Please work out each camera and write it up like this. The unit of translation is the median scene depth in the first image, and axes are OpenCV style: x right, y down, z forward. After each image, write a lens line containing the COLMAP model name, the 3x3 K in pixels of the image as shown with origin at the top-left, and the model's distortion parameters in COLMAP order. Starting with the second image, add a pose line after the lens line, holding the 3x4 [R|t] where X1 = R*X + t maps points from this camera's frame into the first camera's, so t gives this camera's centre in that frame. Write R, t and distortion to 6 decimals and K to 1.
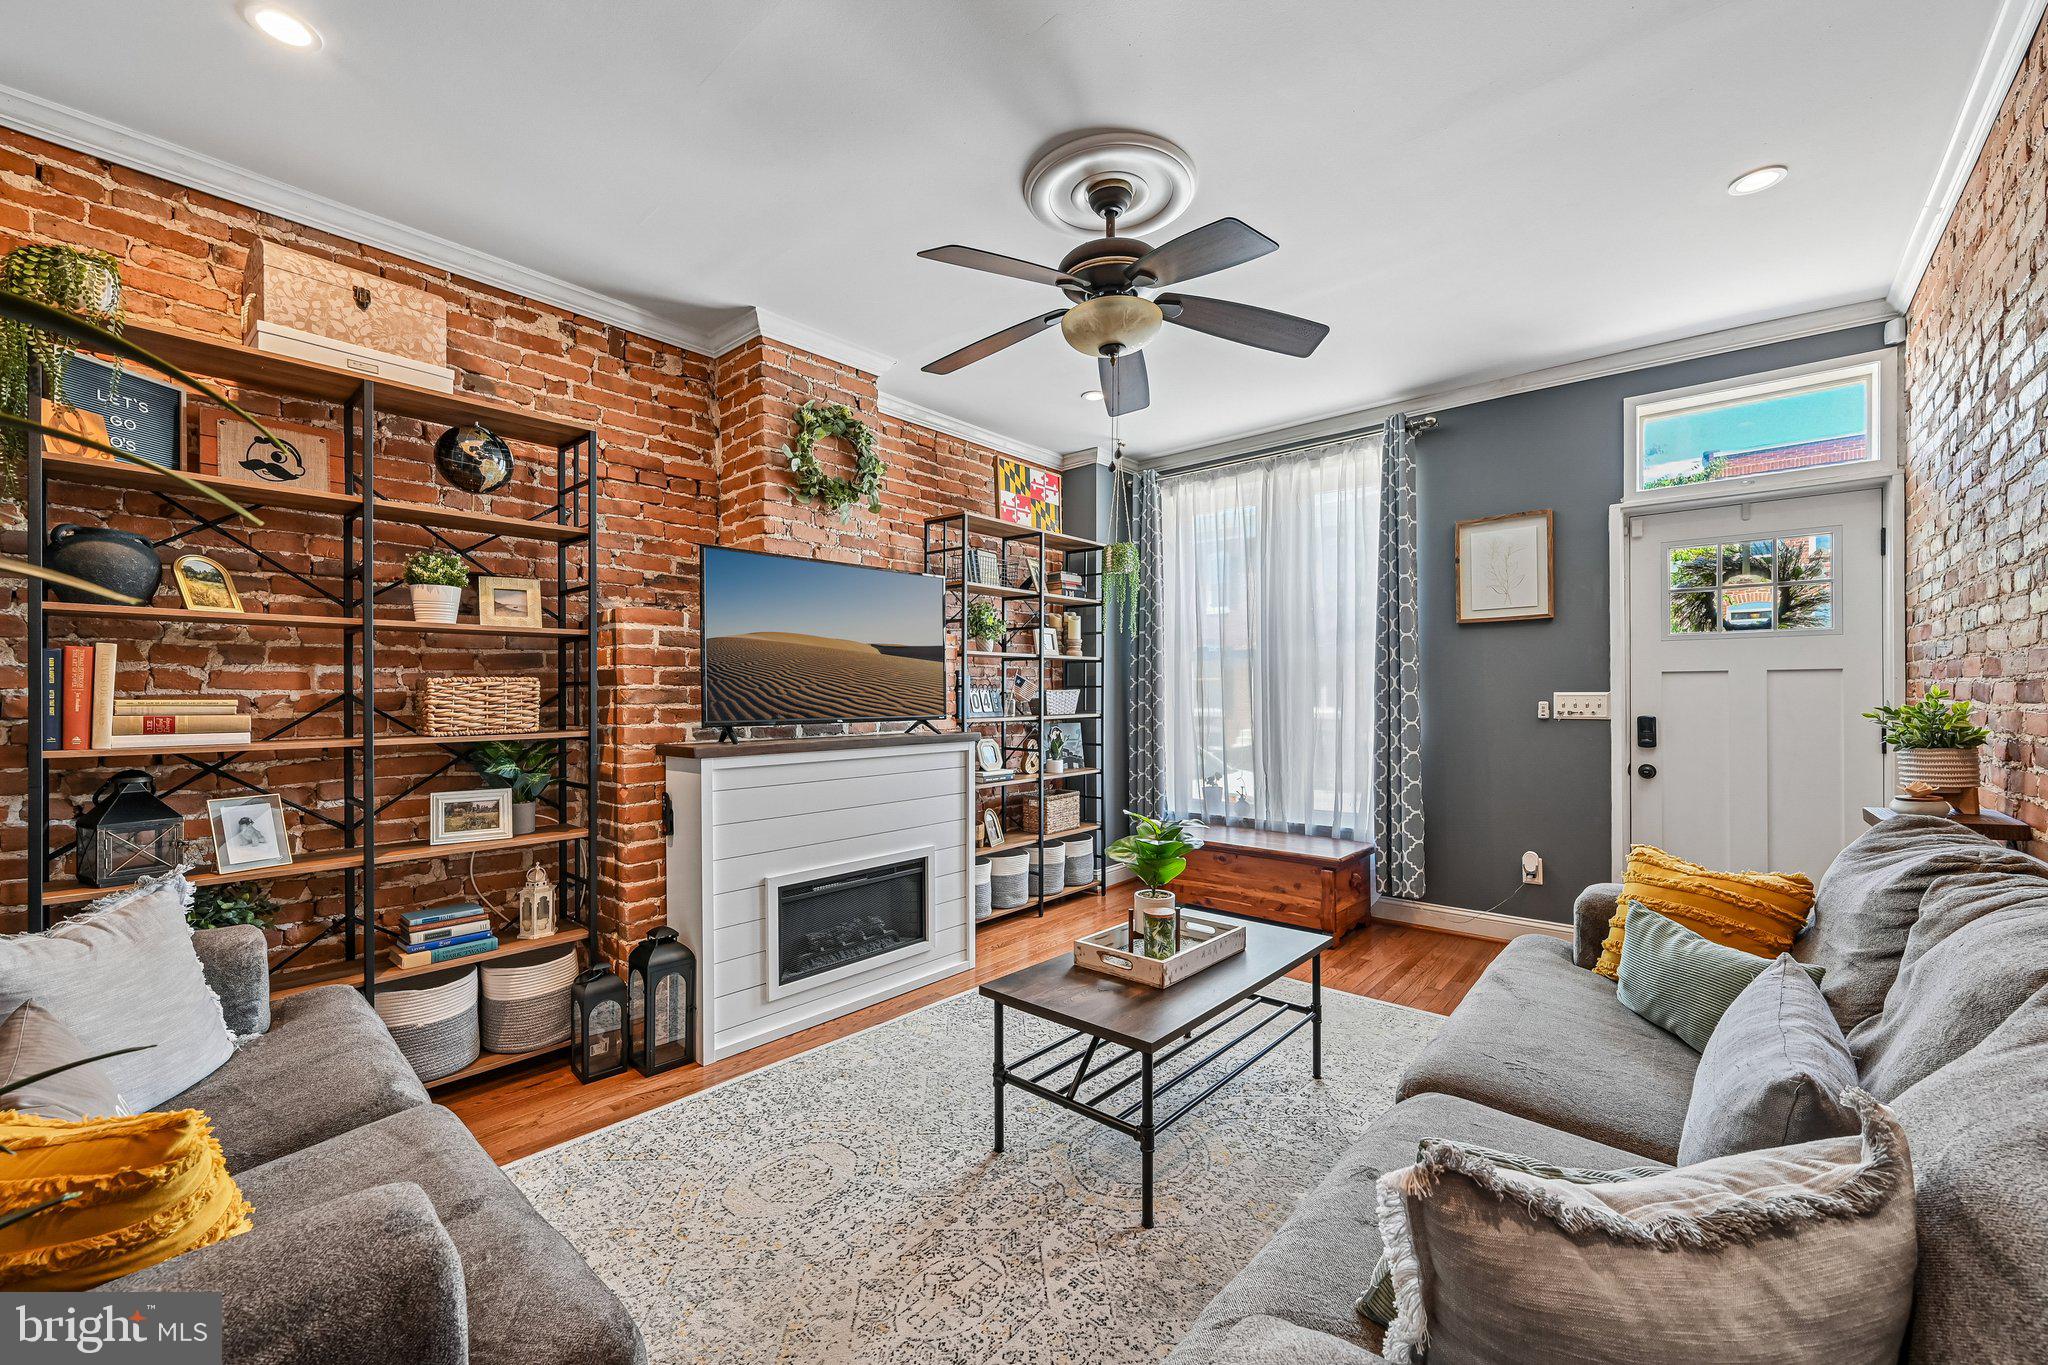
lens RADIAL K [[809.6, 0, 1017.2], [0, 809.6, 691.9], [0, 0, 1]] dist [-0.002175, 0.000525]
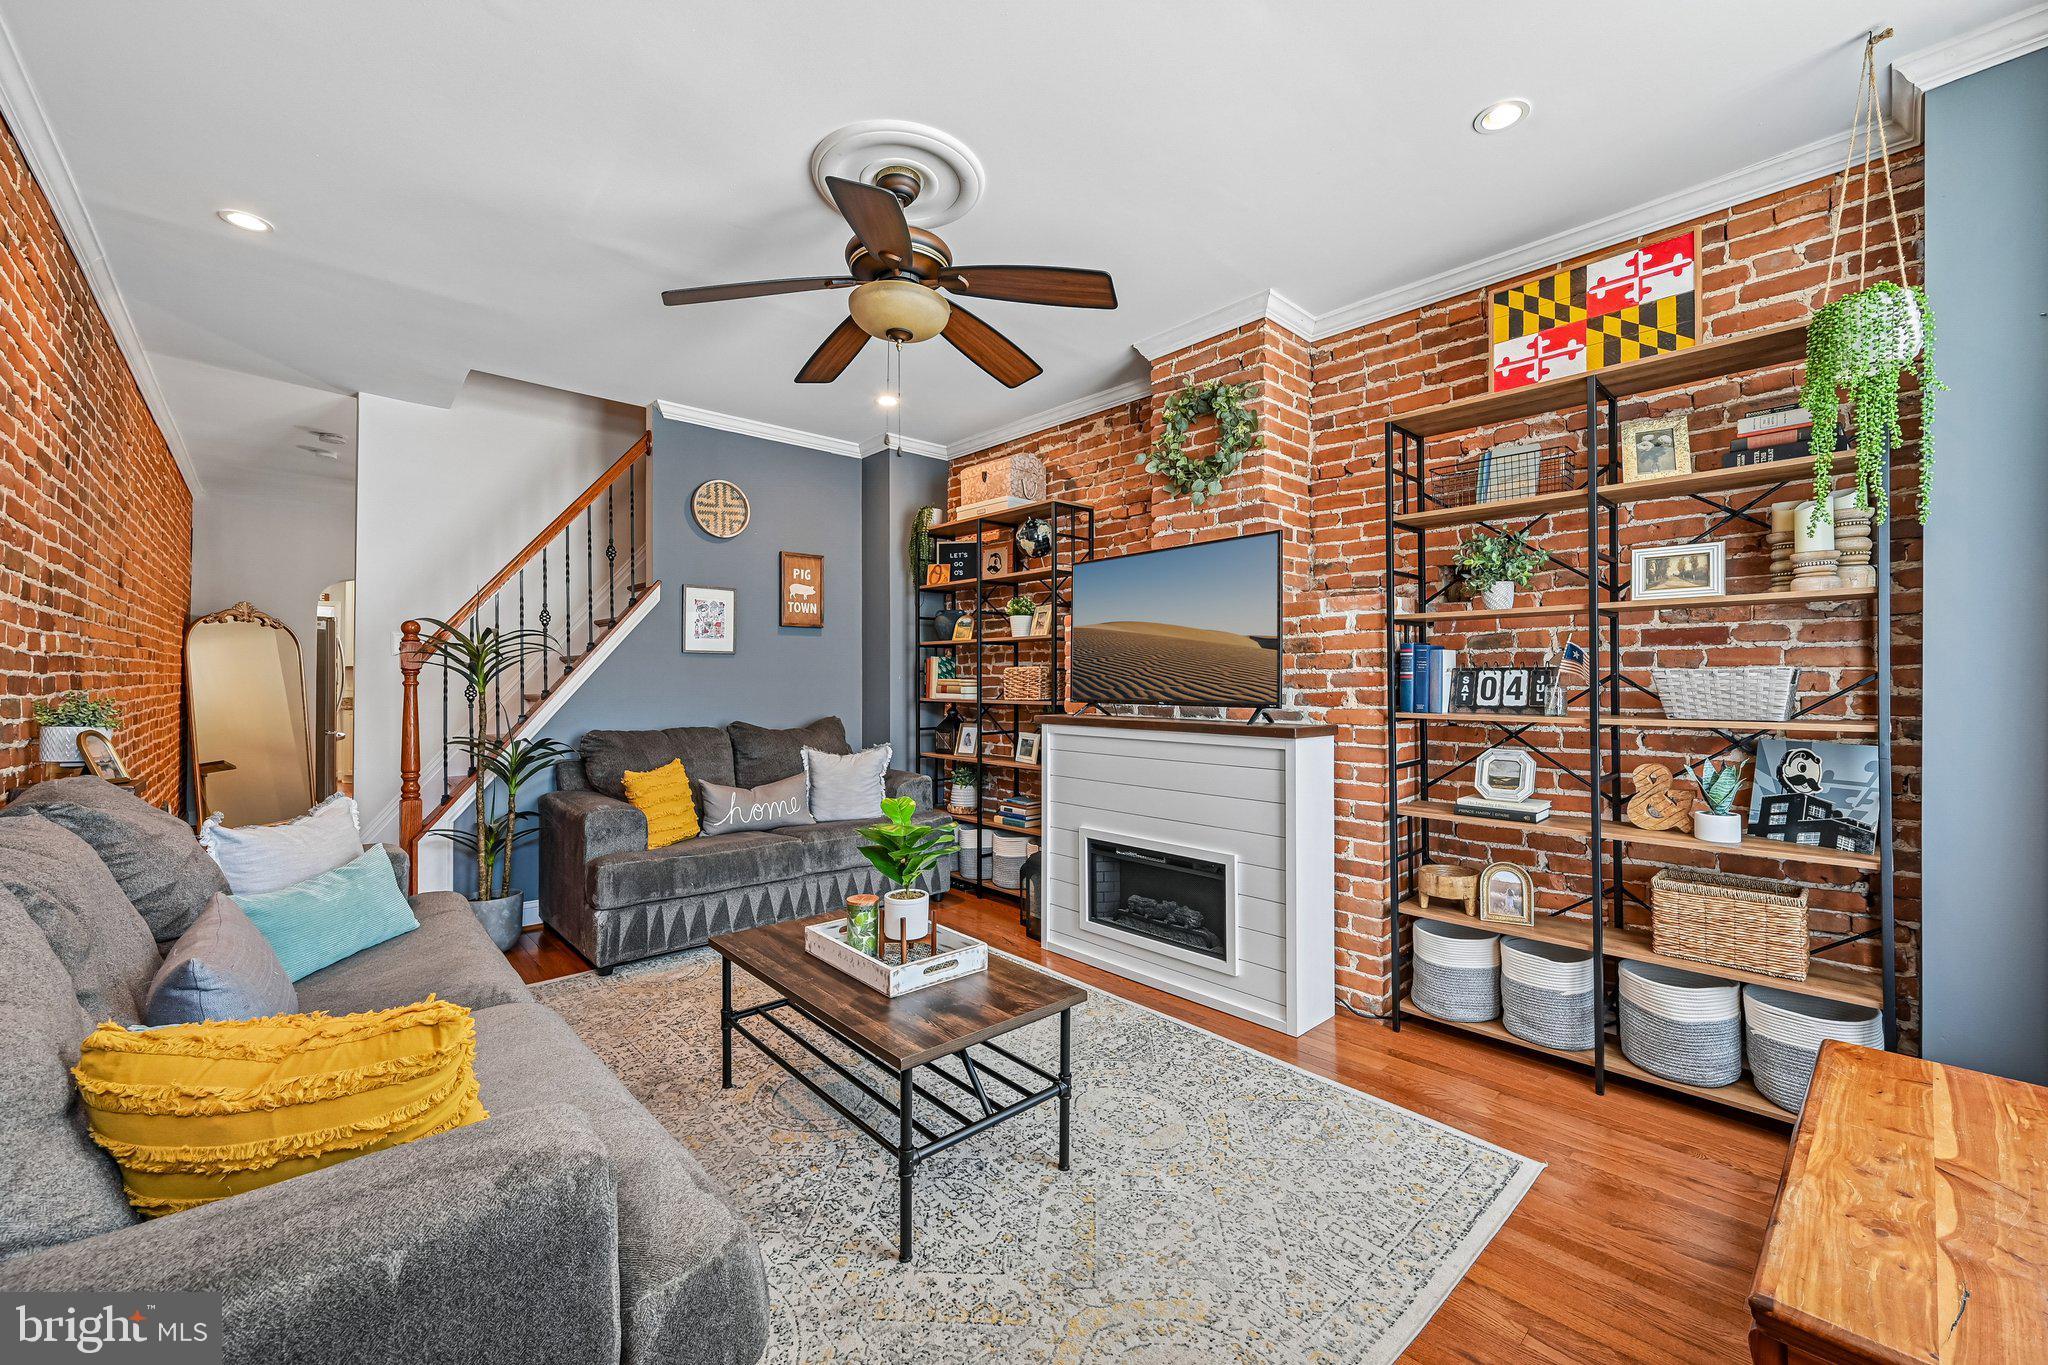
lens RADIAL K [[809.6, 0, 1018.4], [0, 809.6, 676.0], [0, 0, 1]] dist [-0.002175, 0.000525]
pose [[-0.103809, -0.002972, -0.994593, 0.776685], [-0.000397, 0.999996, -0.002947, 0.004609], [0.994597, 0.000089, -0.103810, 0.871859]]
